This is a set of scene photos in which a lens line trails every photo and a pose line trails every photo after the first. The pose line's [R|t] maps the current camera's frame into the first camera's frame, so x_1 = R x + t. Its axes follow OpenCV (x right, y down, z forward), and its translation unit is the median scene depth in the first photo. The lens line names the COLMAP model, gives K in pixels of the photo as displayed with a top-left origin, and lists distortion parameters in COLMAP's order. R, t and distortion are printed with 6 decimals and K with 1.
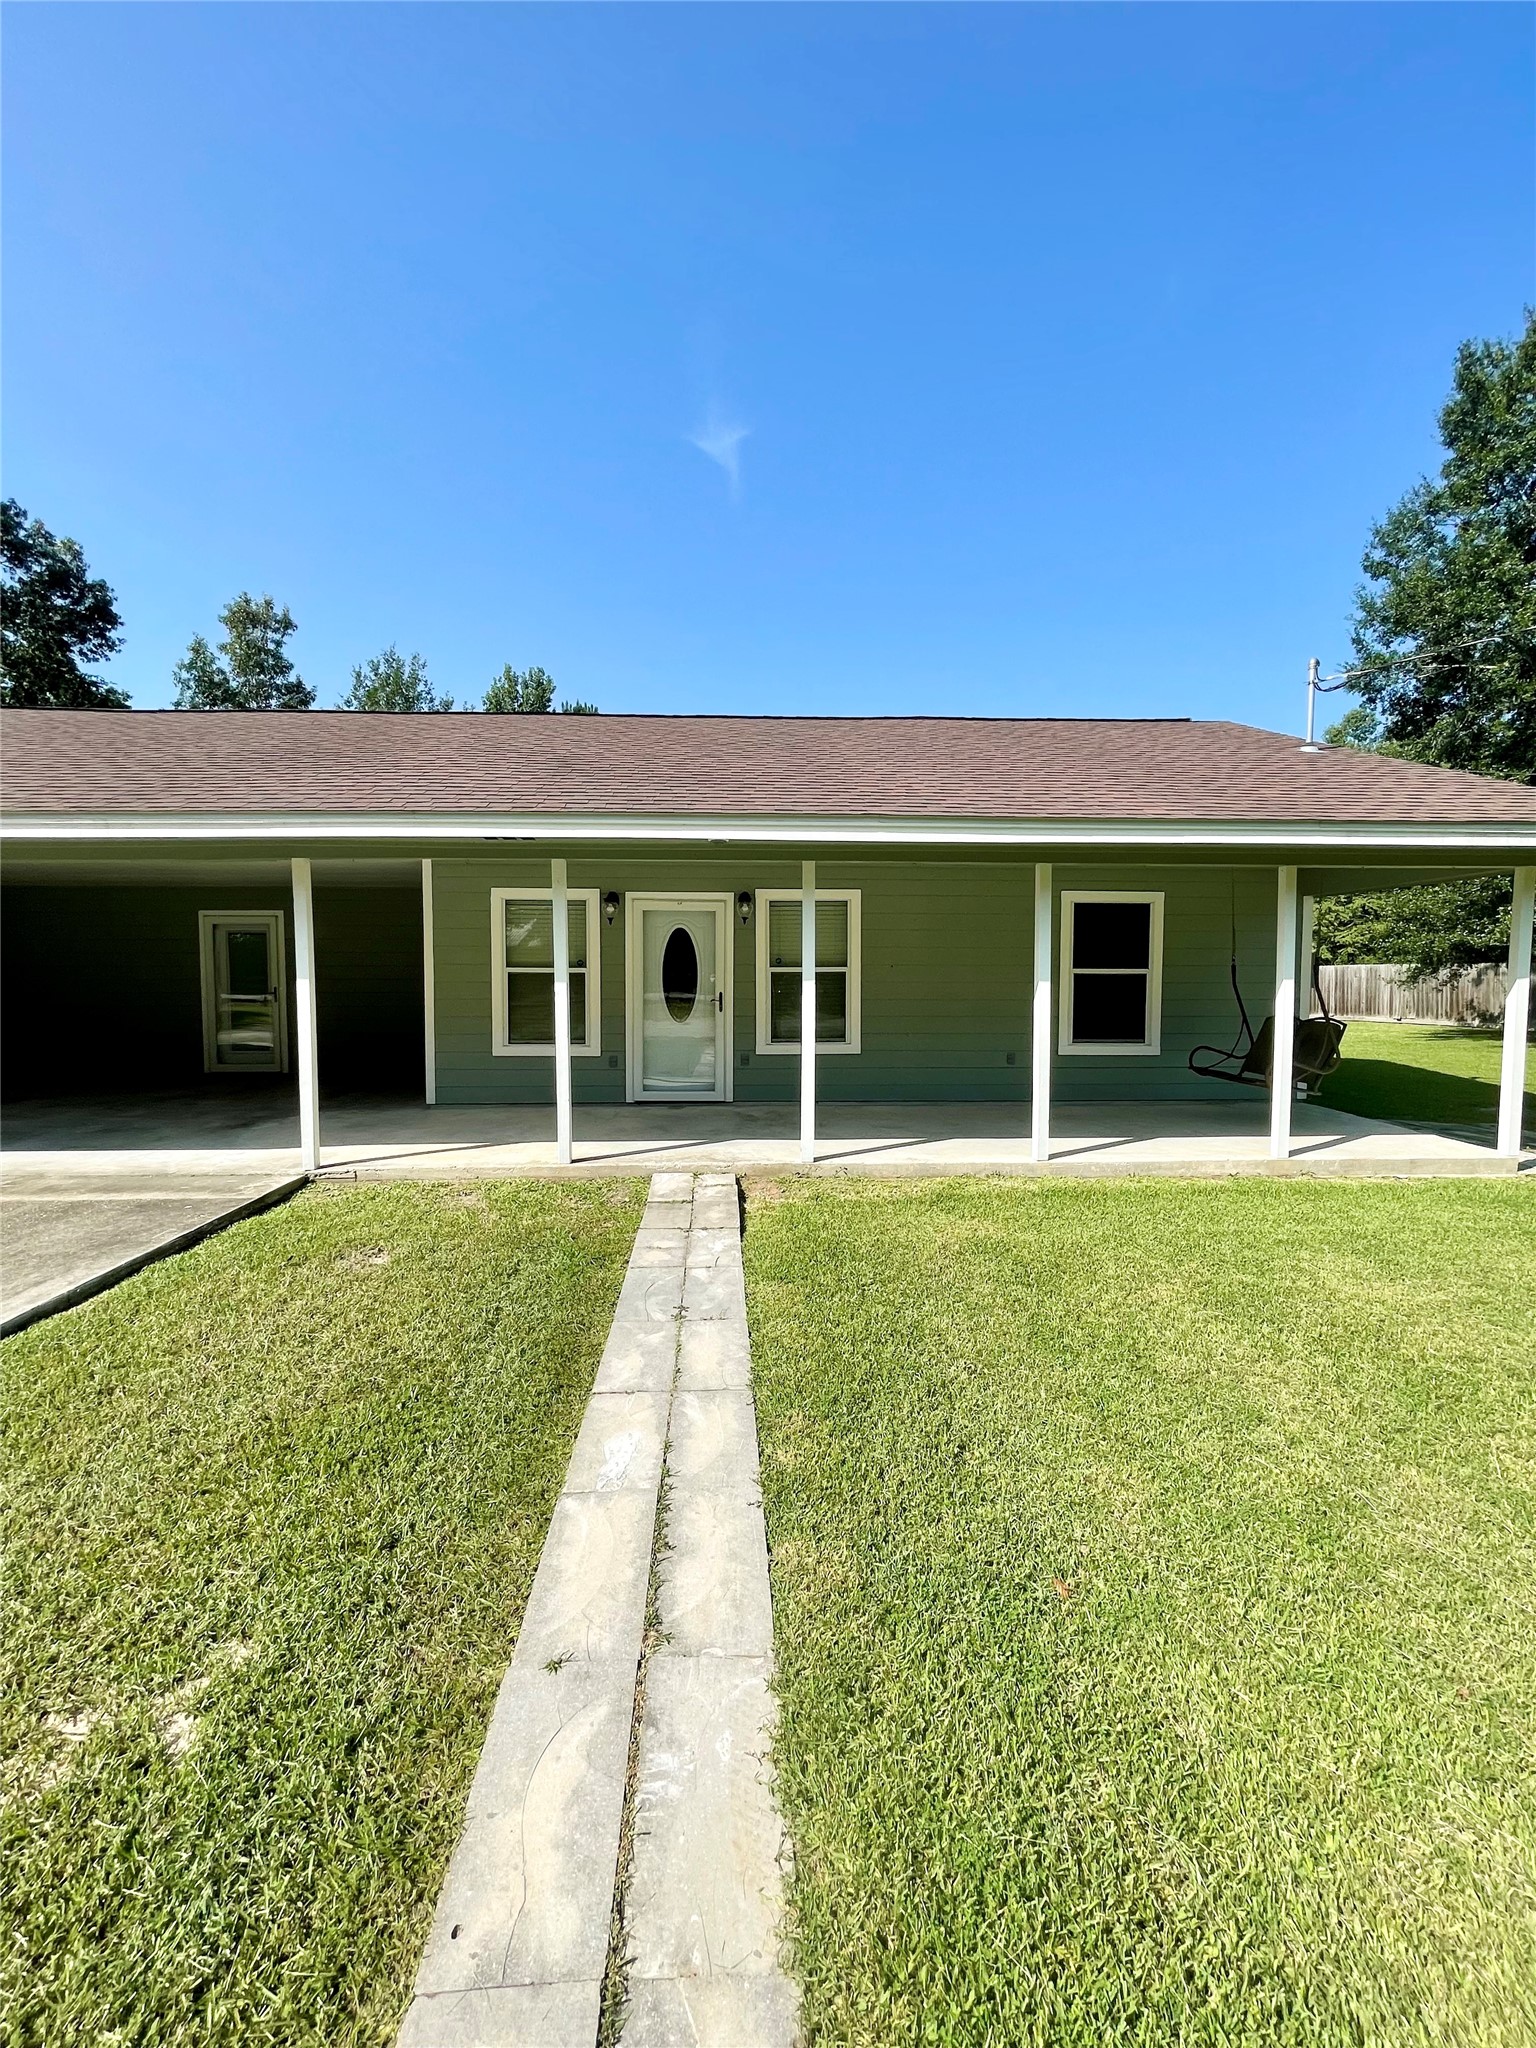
lens RADIAL K [[818.9, 0, 768.0], [0, 818.9, 1024.0], [0, 0, 1]] dist [-0.014048, -0.000075]
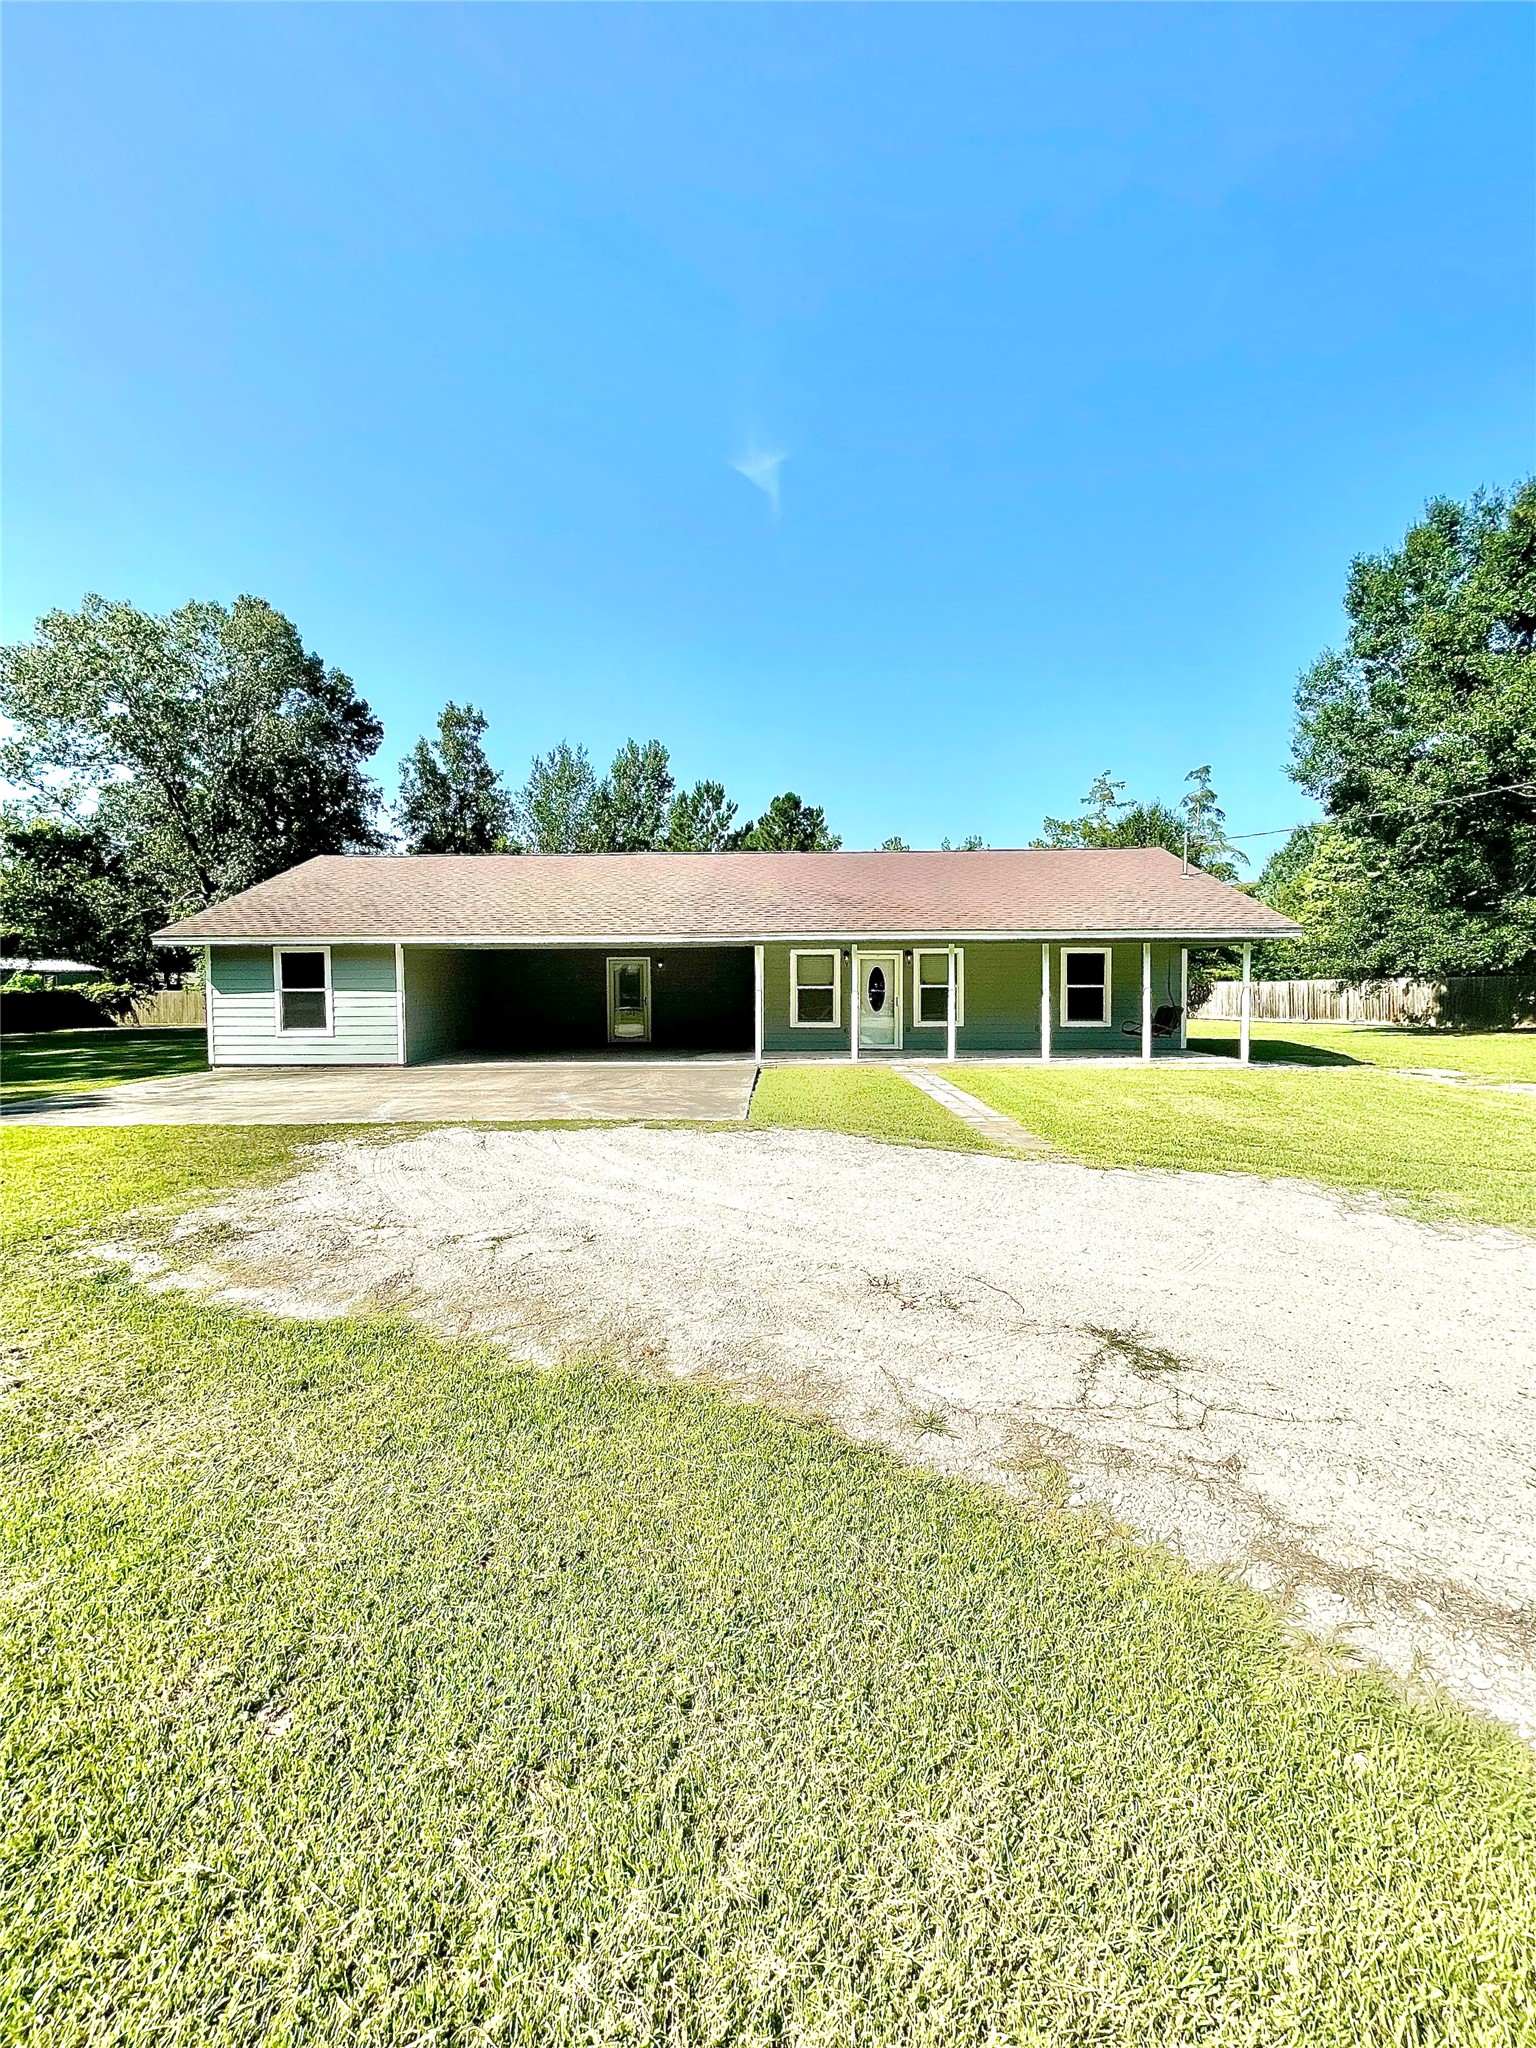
lens RADIAL K [[828.6, 0, 768.0], [0, 828.6, 1024.0], [0, 0, 1]] dist [-0.001529, -0.000322]
pose [[0.998841, -0.004667, -0.047909, -0.122572], [0.003604, 0.999746, -0.022249, 0.032283], [0.048001, 0.022050, 0.998604, -0.488439]]
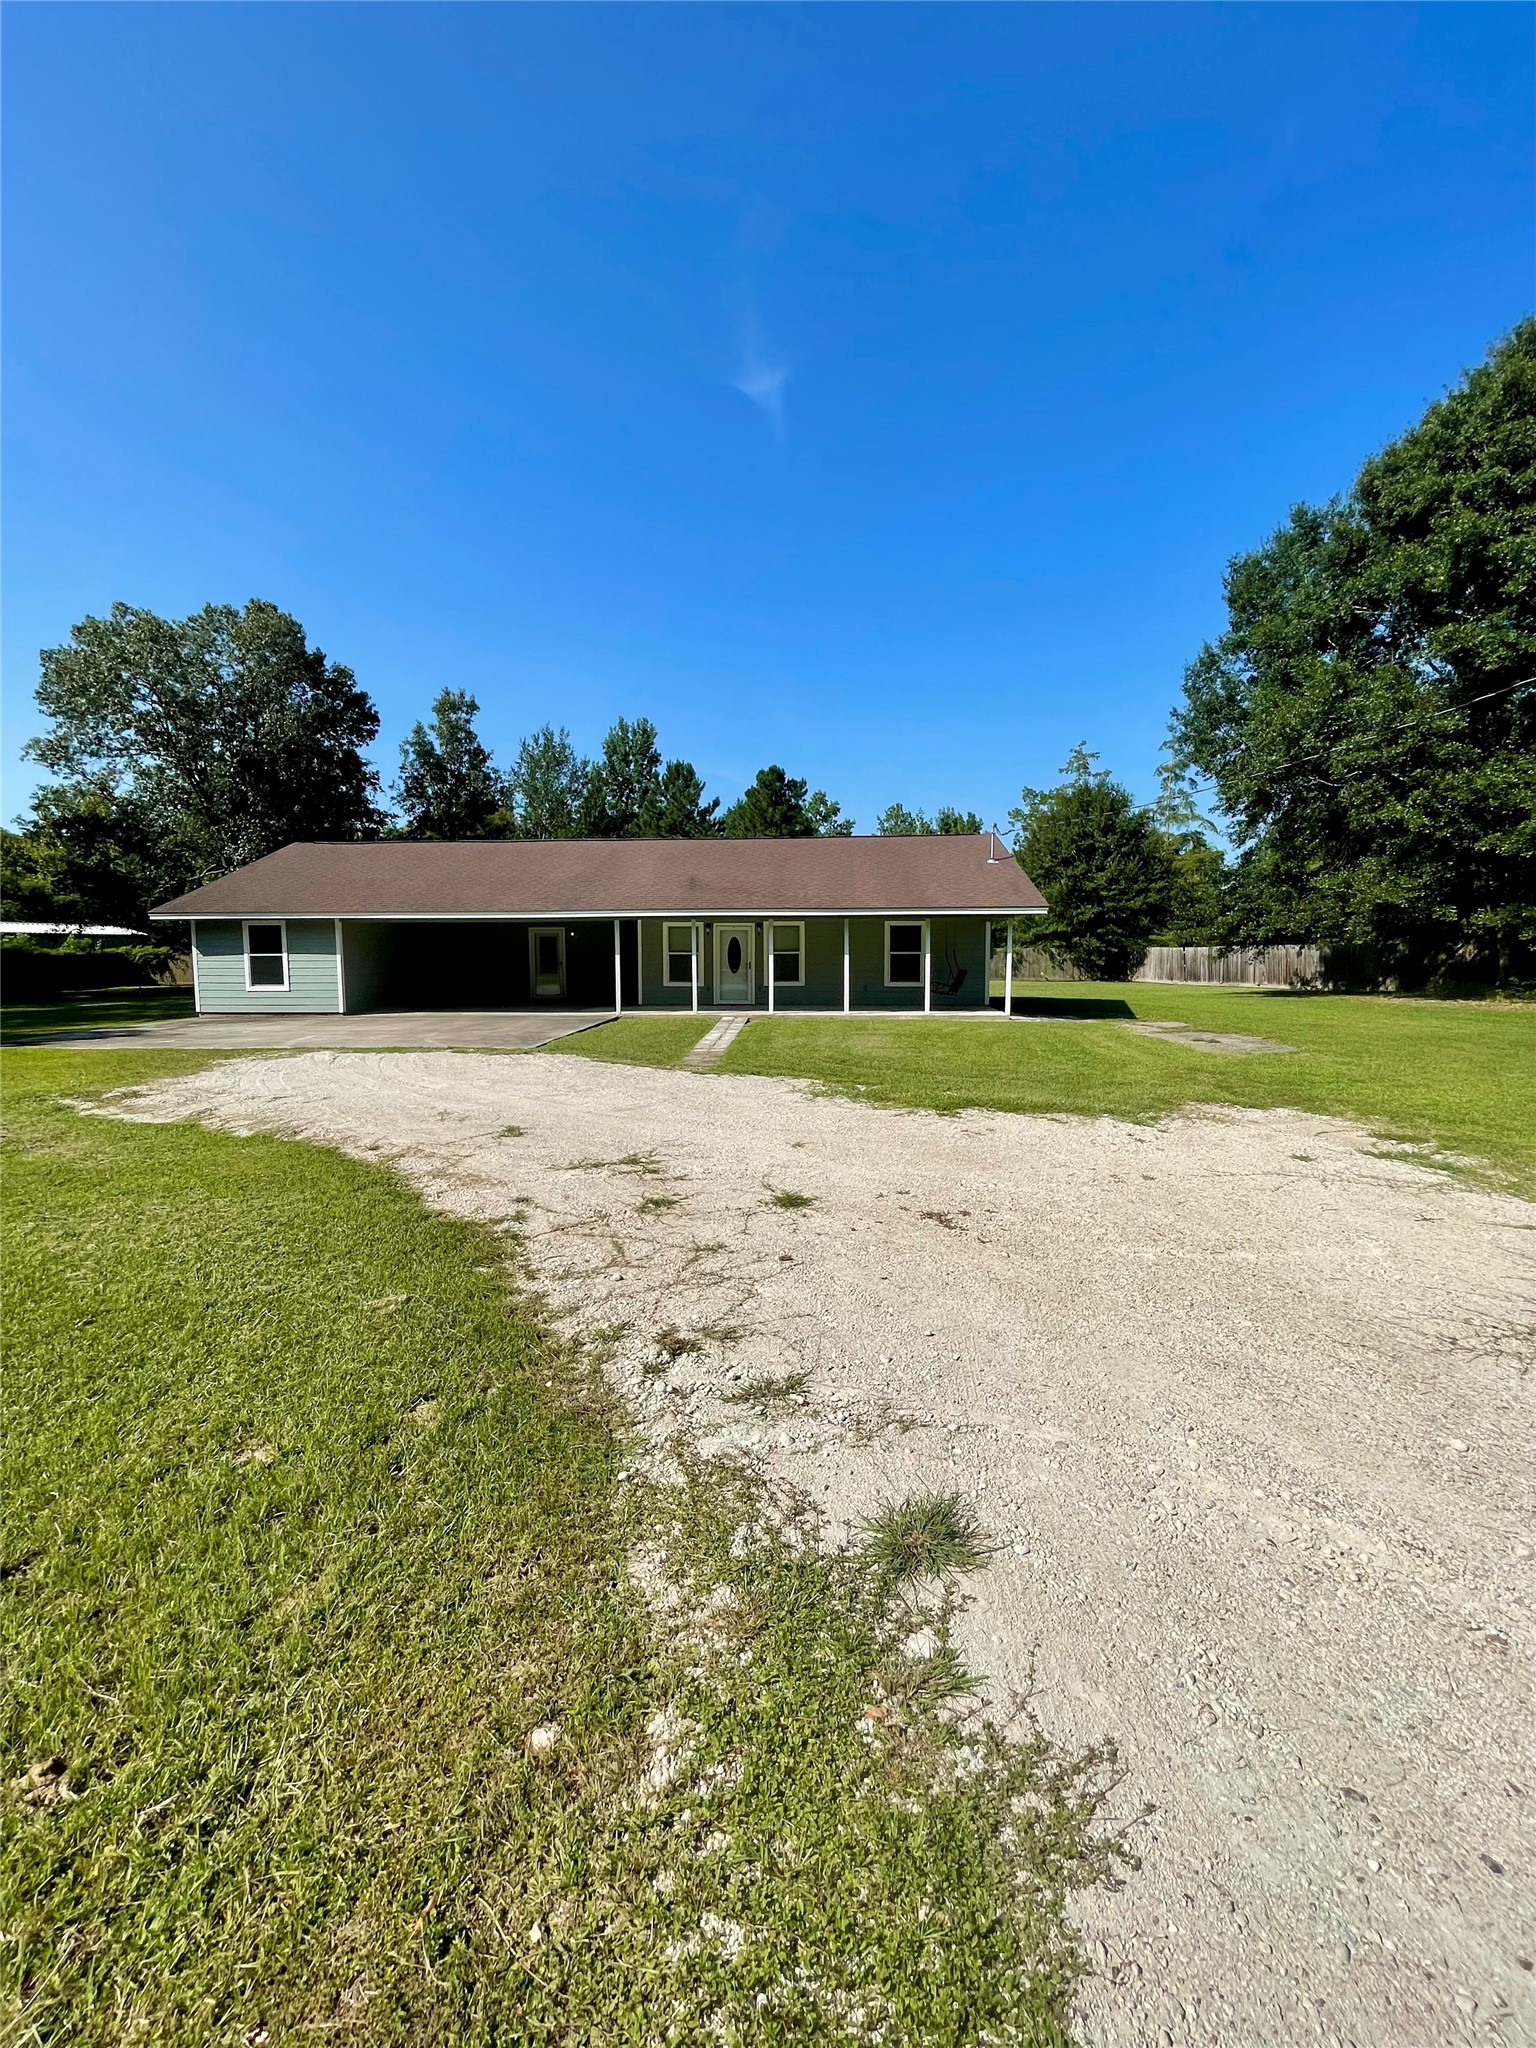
lens RADIAL K [[832.0, 0, 775.5], [0, 832.0, 1019.1], [0, 0, 1]] dist [0.001171, 0.000259]
pose [[0.995715, 0.002980, -0.092423, 0.112194], [-0.001431, 0.999857, 0.016823, 0.041461], [0.092460, -0.016619, 0.995578, -0.679701]]
